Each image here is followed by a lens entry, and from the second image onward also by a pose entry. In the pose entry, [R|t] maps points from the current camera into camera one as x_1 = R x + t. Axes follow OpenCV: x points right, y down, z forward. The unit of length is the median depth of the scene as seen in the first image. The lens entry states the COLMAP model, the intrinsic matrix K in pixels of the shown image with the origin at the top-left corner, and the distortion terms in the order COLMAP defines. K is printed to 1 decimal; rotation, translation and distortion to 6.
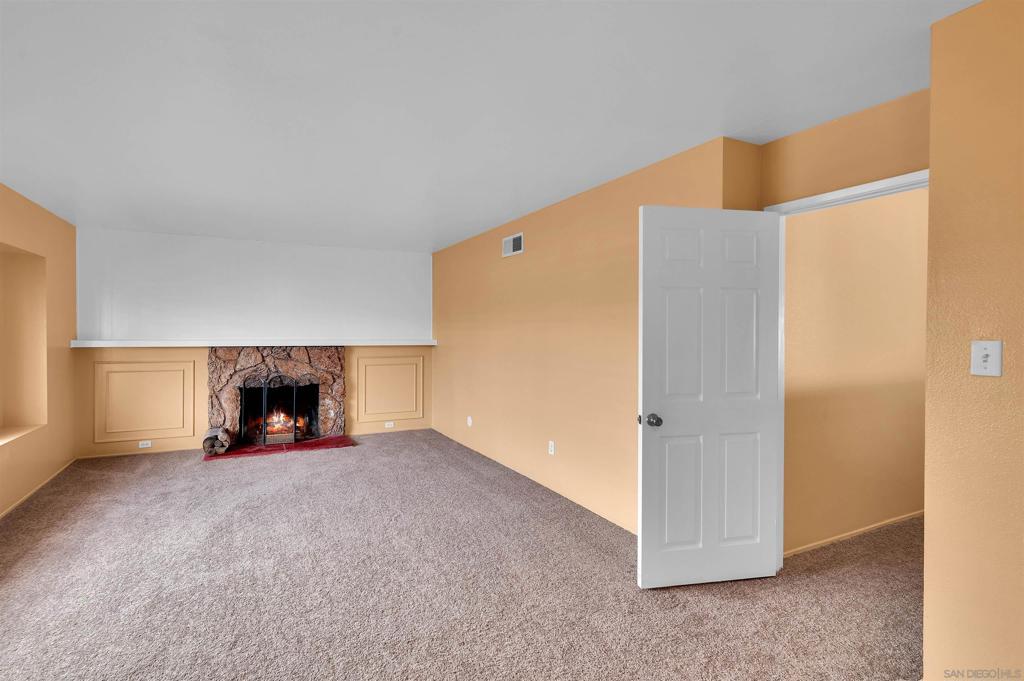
lens RADIAL K [[507.0, 0, 512.0], [0, 507.0, 340.5], [0, 0, 1]] dist [0.001734, 0.000405]
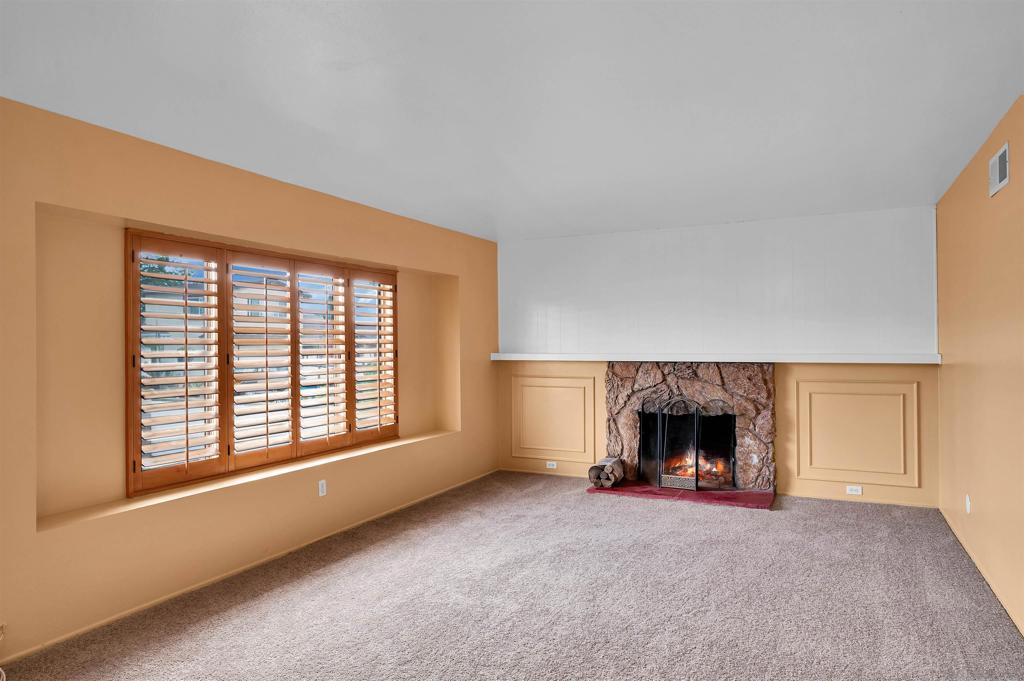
lens RADIAL K [[741.5, 0, 512.0], [0, 741.5, 340.5], [0, 0, 1]] dist [-0.001423, 0.000398]
pose [[0.553885, -0.013264, -0.832488, 0.348367], [-0.005042, 0.999801, -0.019285, 0.002102], [0.832578, 0.014879, 0.553708, 0.168507]]
